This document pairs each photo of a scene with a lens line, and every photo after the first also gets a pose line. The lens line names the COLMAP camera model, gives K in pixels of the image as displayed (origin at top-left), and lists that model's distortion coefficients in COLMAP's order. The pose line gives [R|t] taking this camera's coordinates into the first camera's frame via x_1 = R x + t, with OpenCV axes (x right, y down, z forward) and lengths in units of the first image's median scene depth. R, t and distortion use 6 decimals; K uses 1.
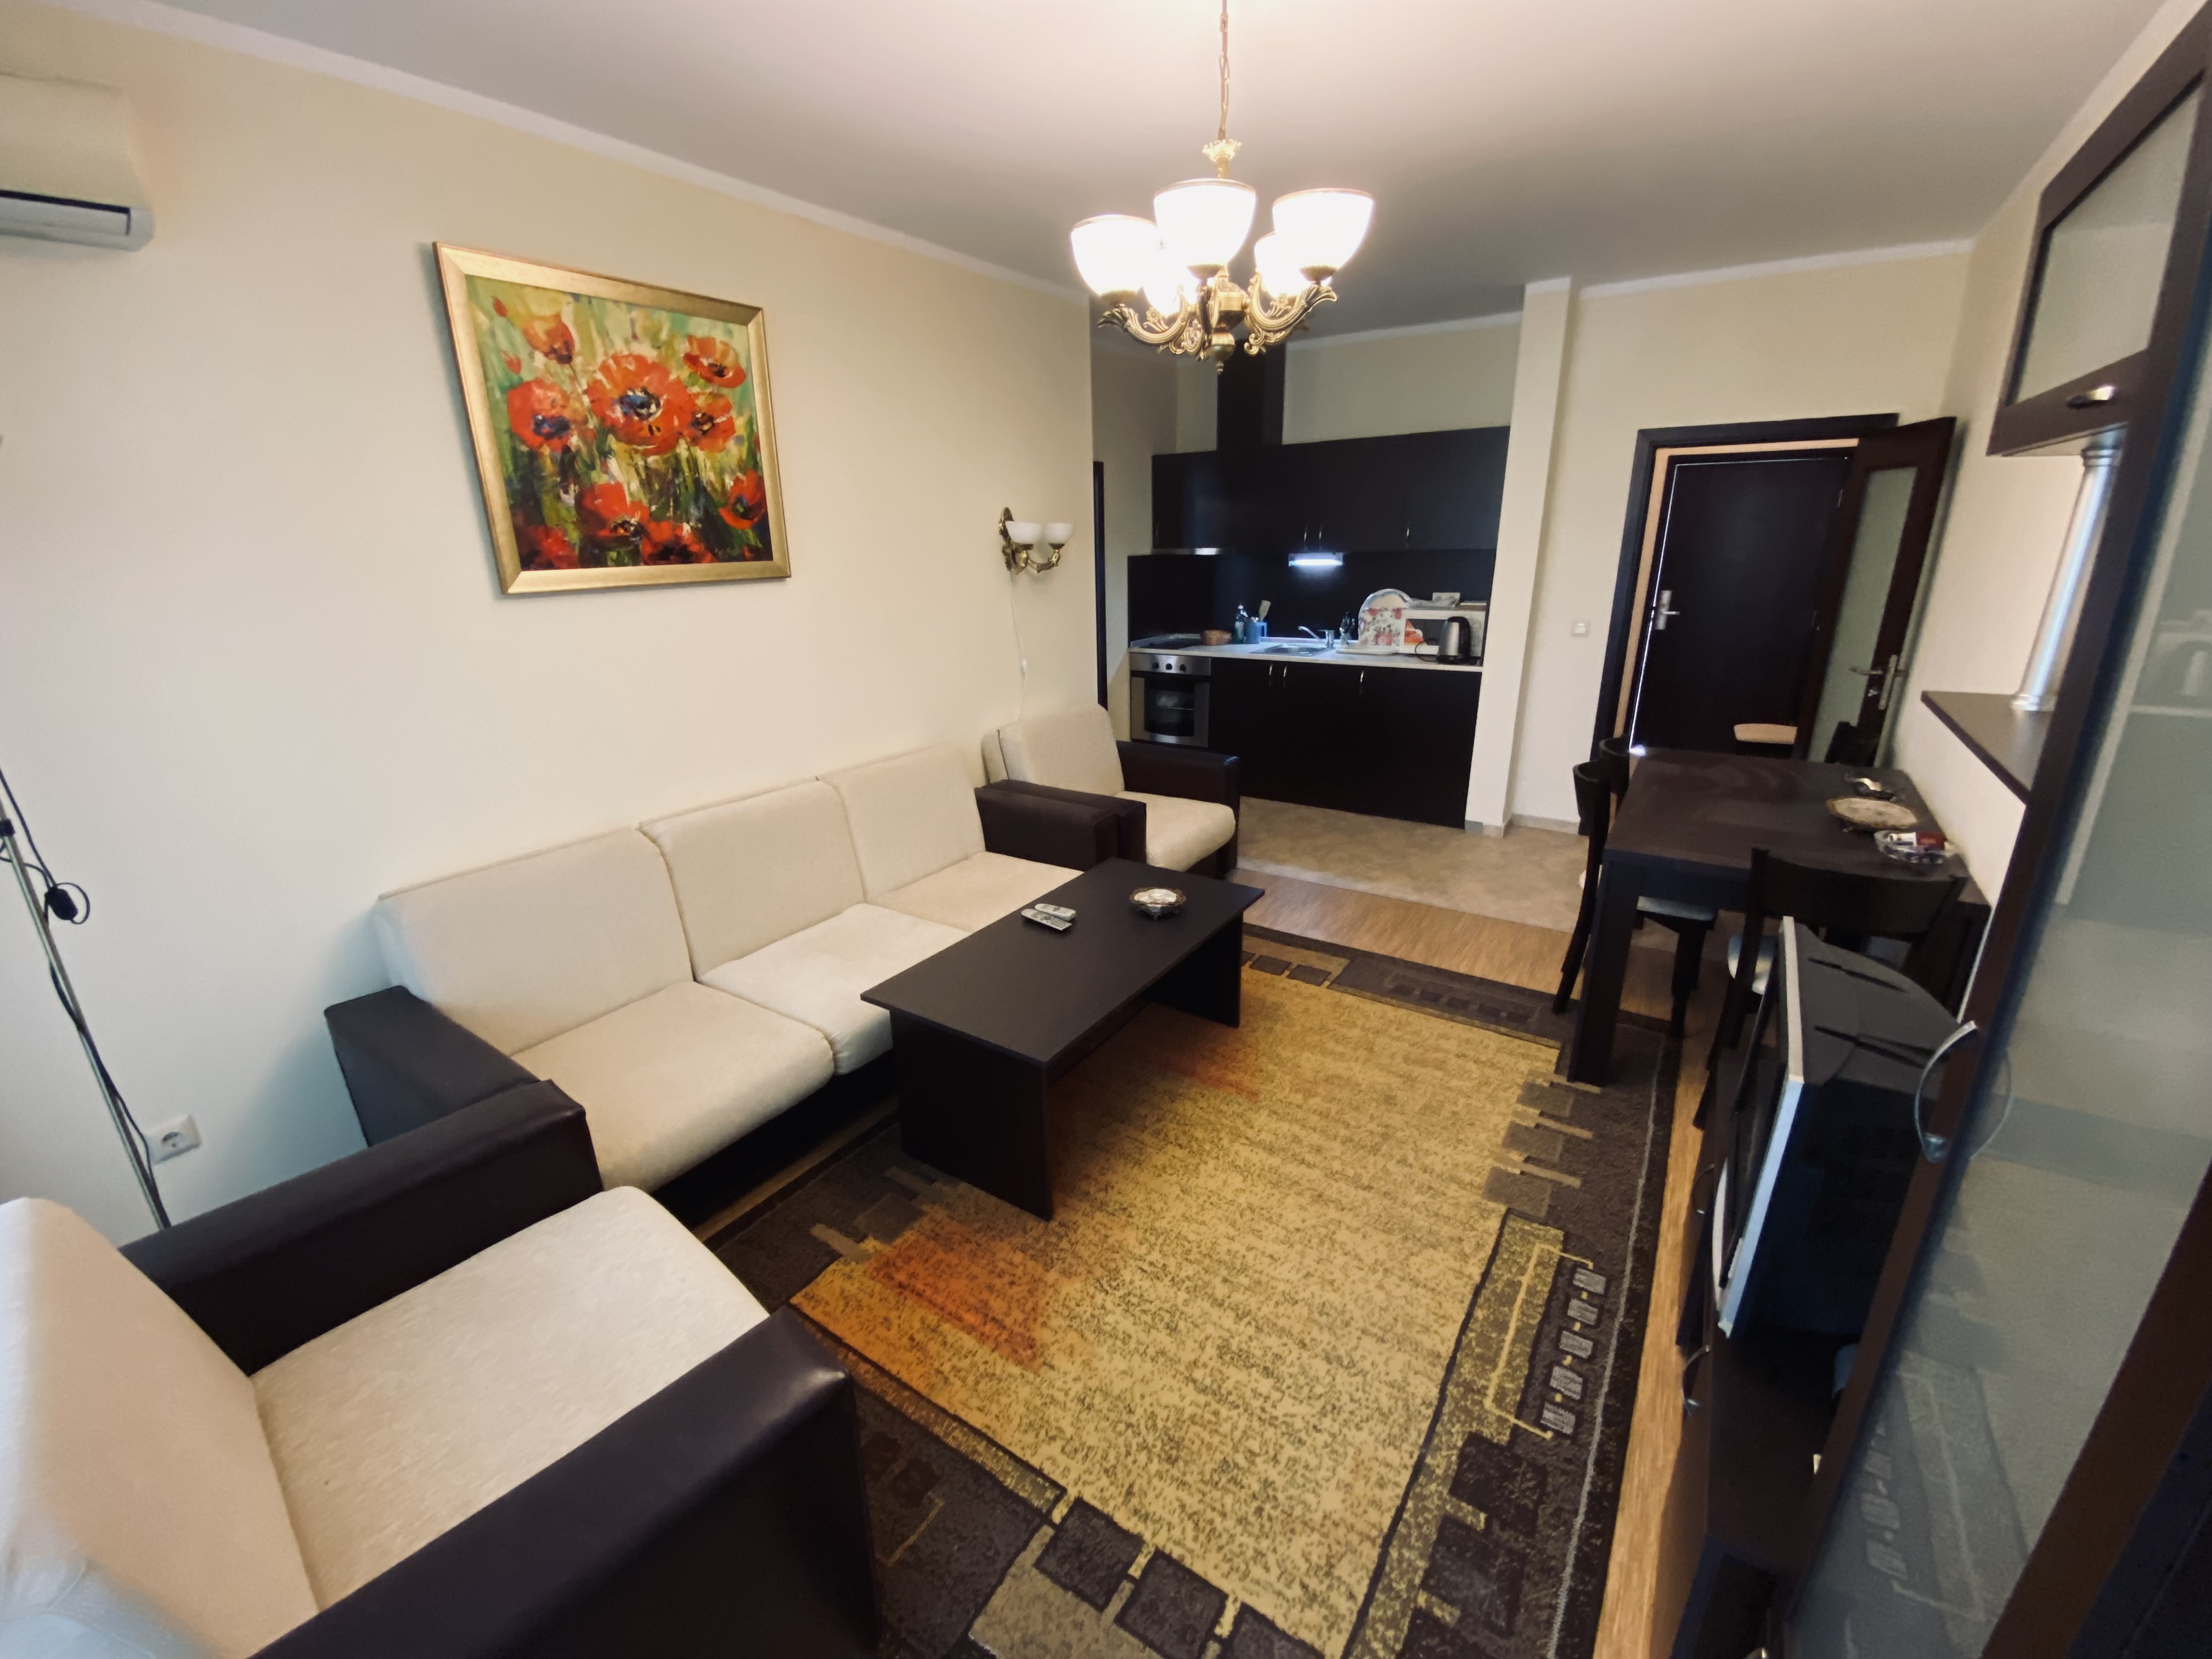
lens RADIAL K [[903.6, 0, 1089.8], [0, 903.6, 823.4], [0, 0, 1]] dist [0.031347, -0.029542]
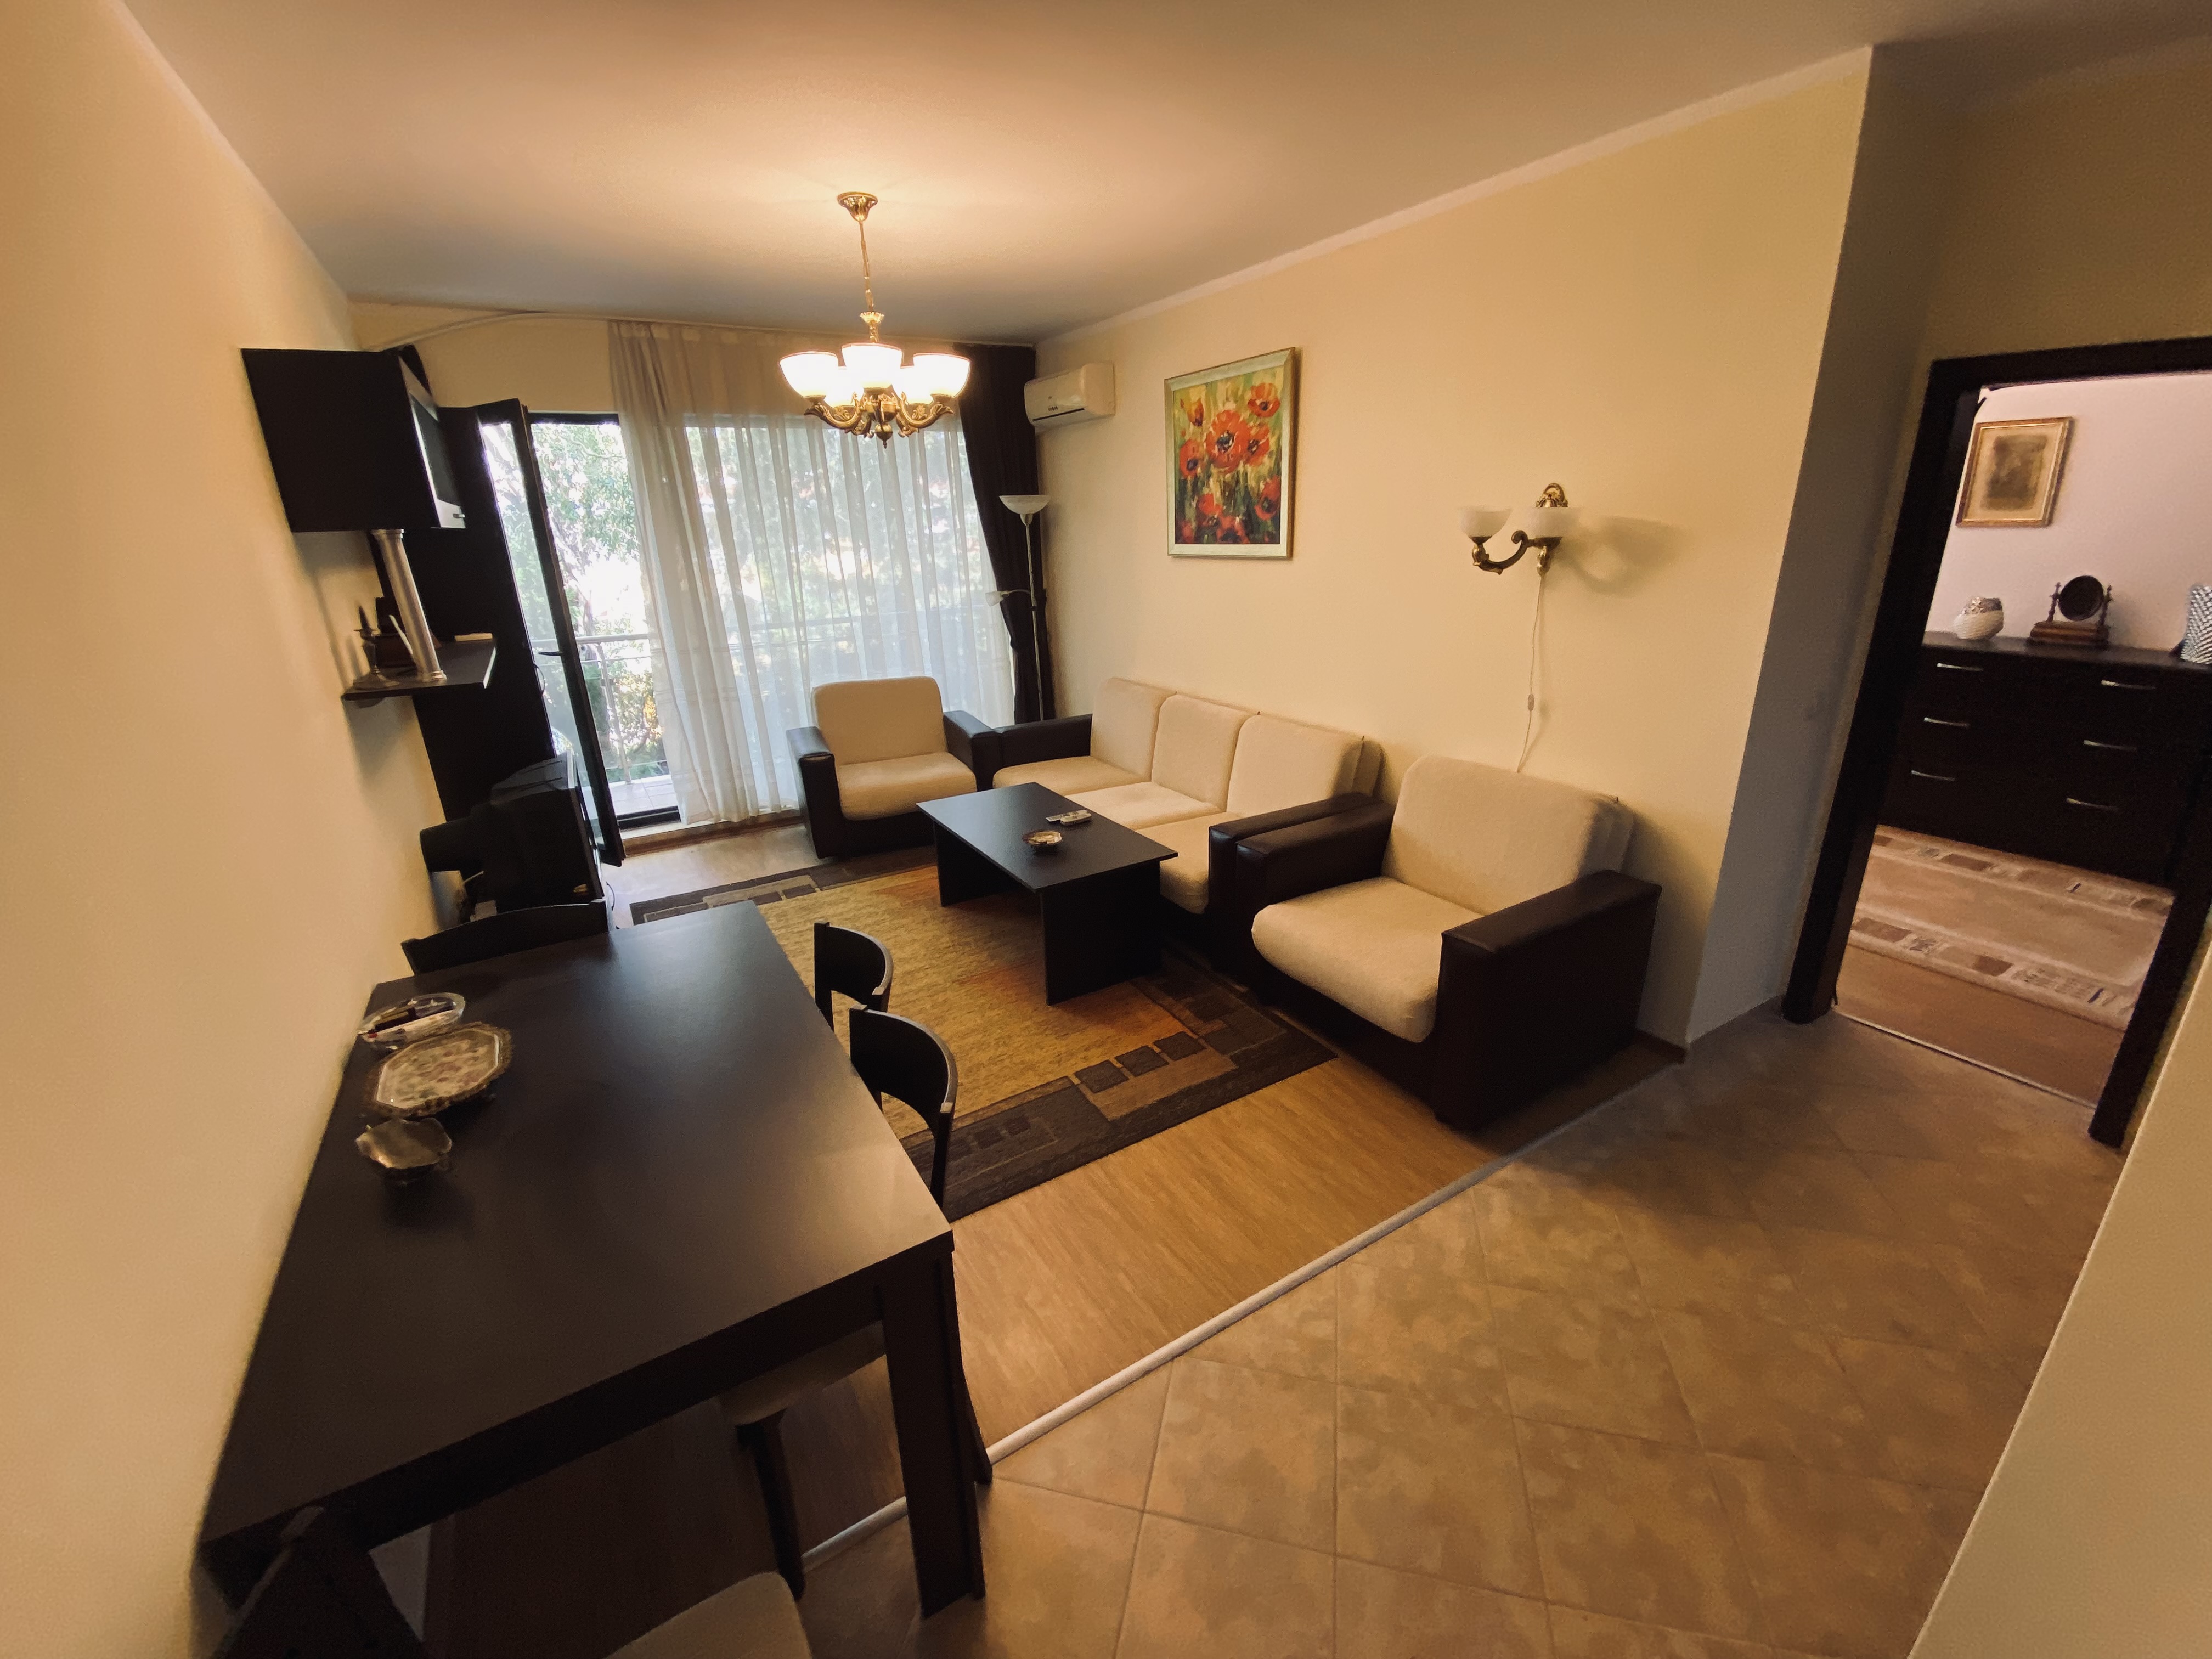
lens RADIAL K [[901.0, 0, 1099.5], [0, 901.0, 831.1], [0, 0, 1]] dist [0.040890, -0.029150]
pose [[-0.426723, 0.331398, -0.841477, 1.228701], [-0.233974, 0.858313, 0.456679, -0.578681], [0.873593, 0.391759, -0.288723, 1.616510]]
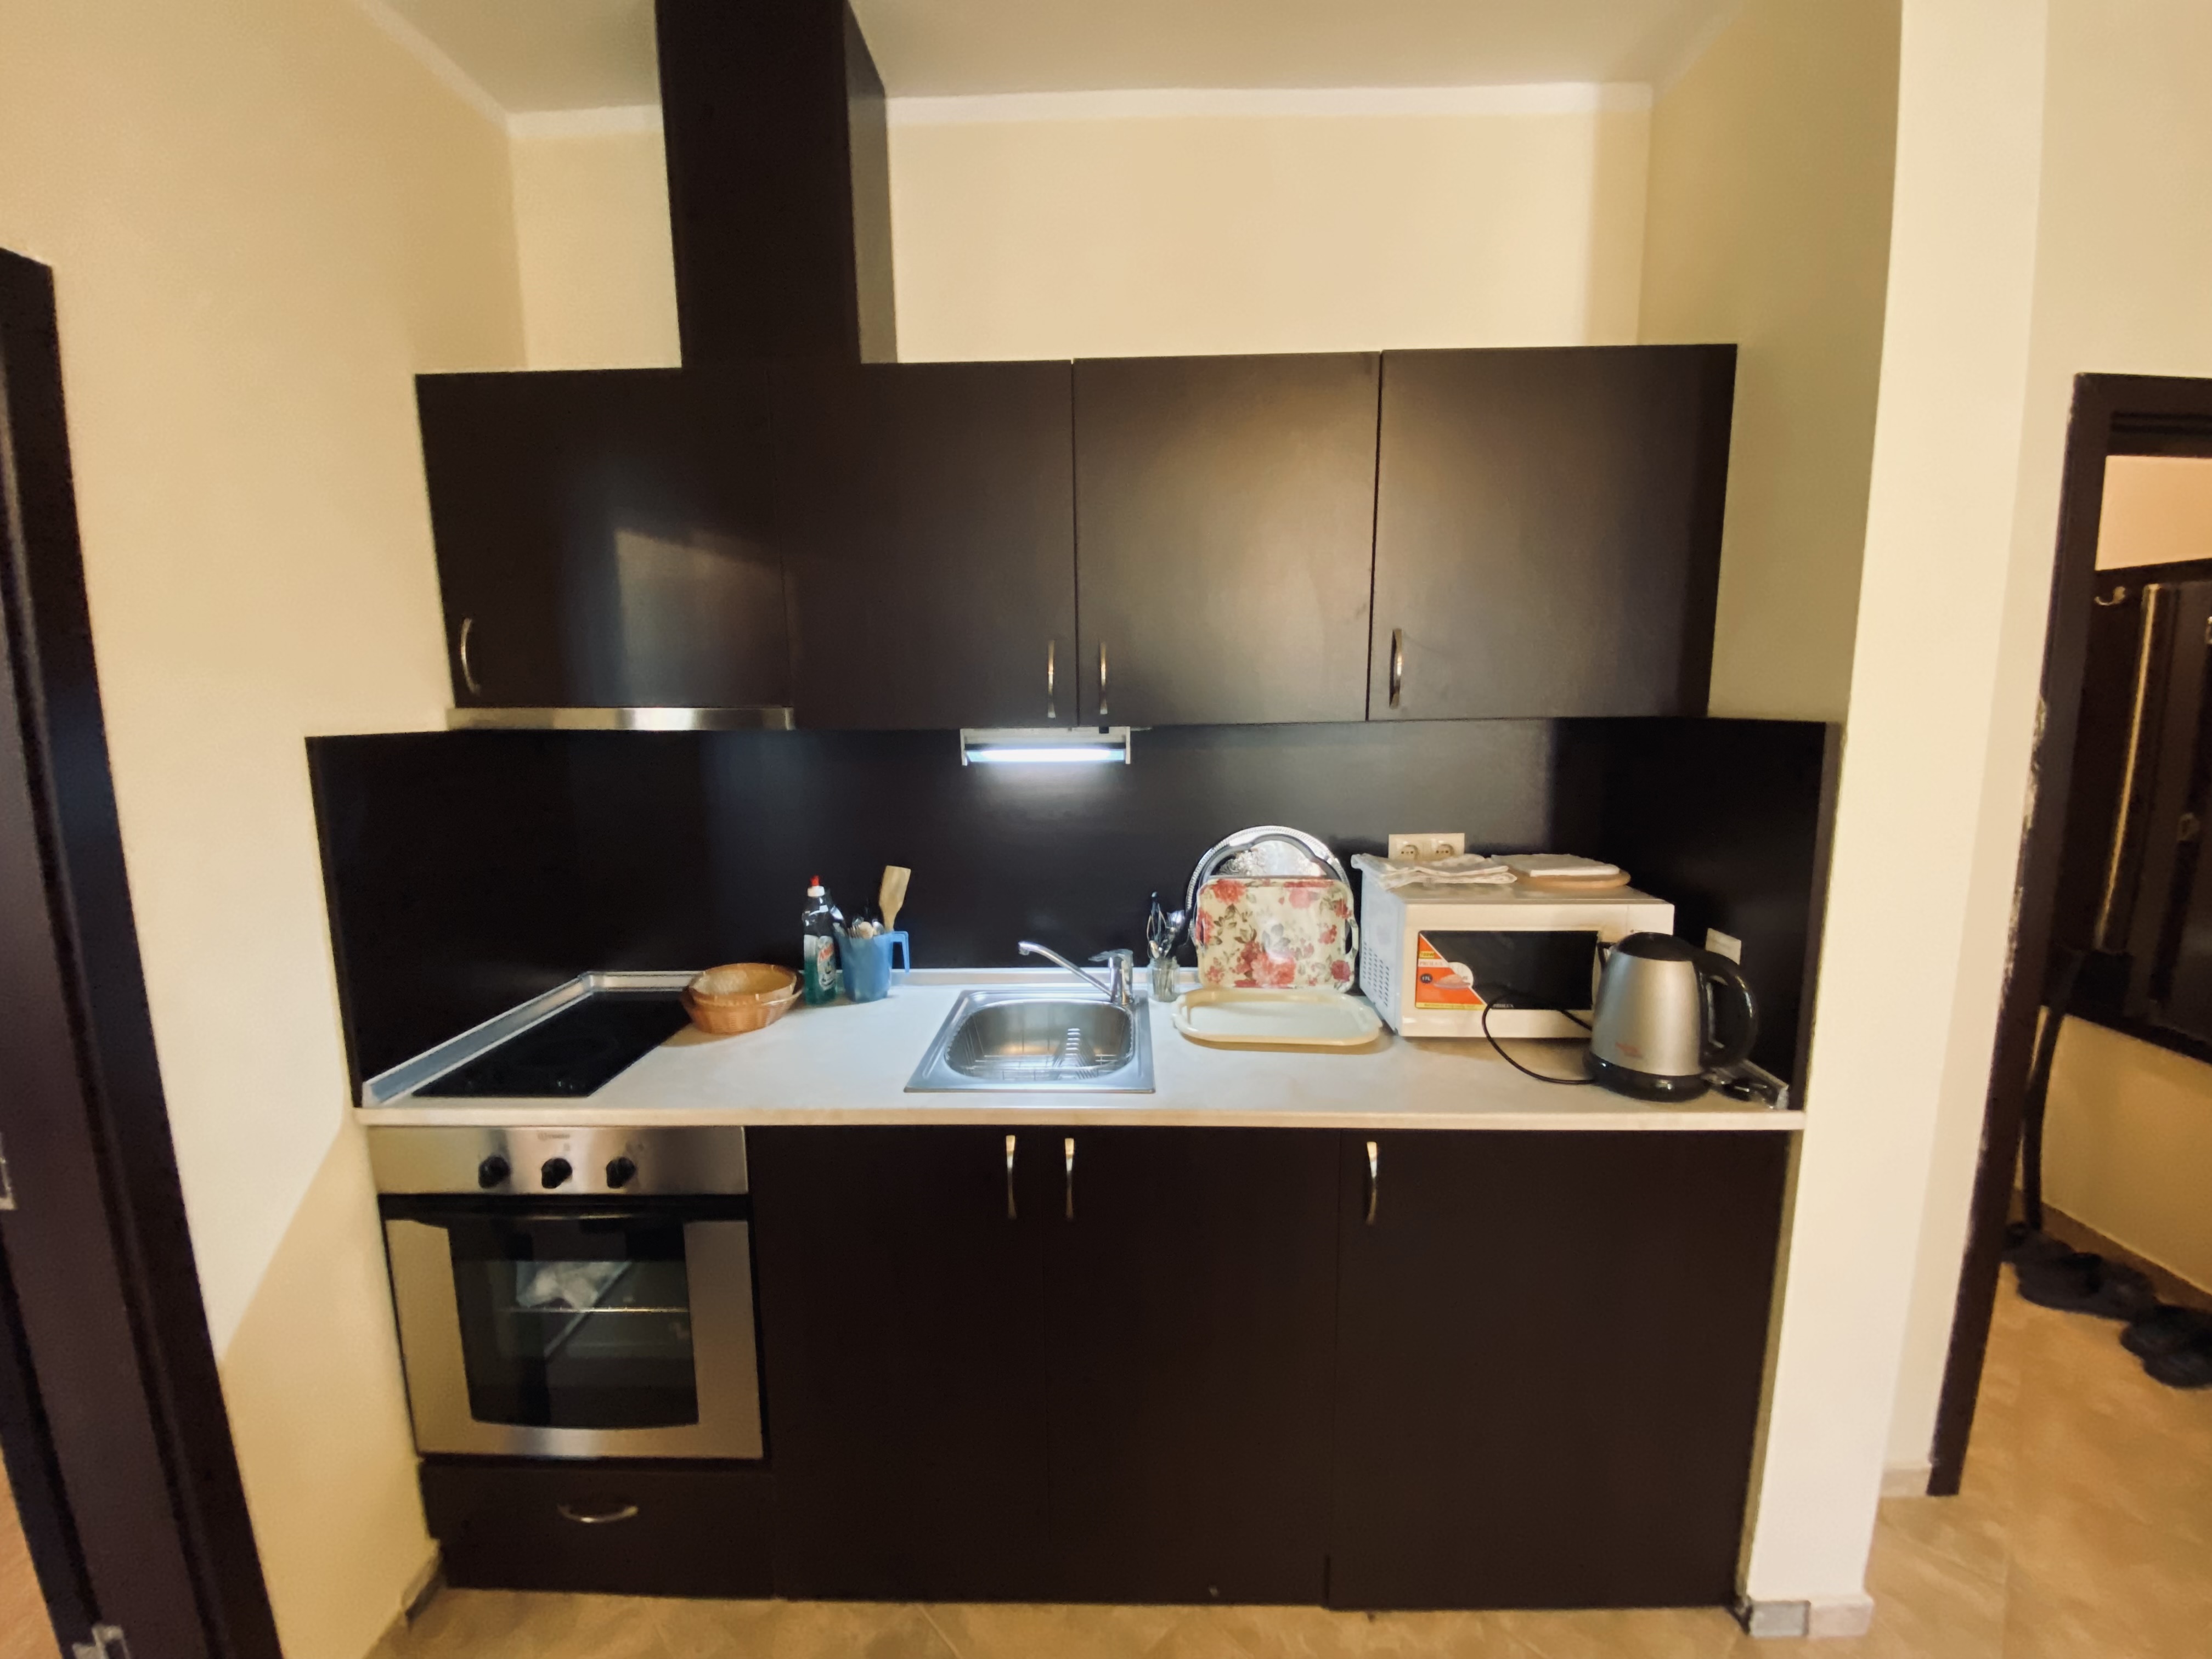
lens RADIAL K [[901.0, 0, 1099.5], [0, 901.0, 831.1], [0, 0, 1]] dist [0.040890, -0.029150]
pose [[0.828773, -0.065051, 0.555792, 0.184274], [0.159919, 0.979331, -0.123842, -0.495010], [-0.536248, 0.191518, 0.822046, 1.660578]]
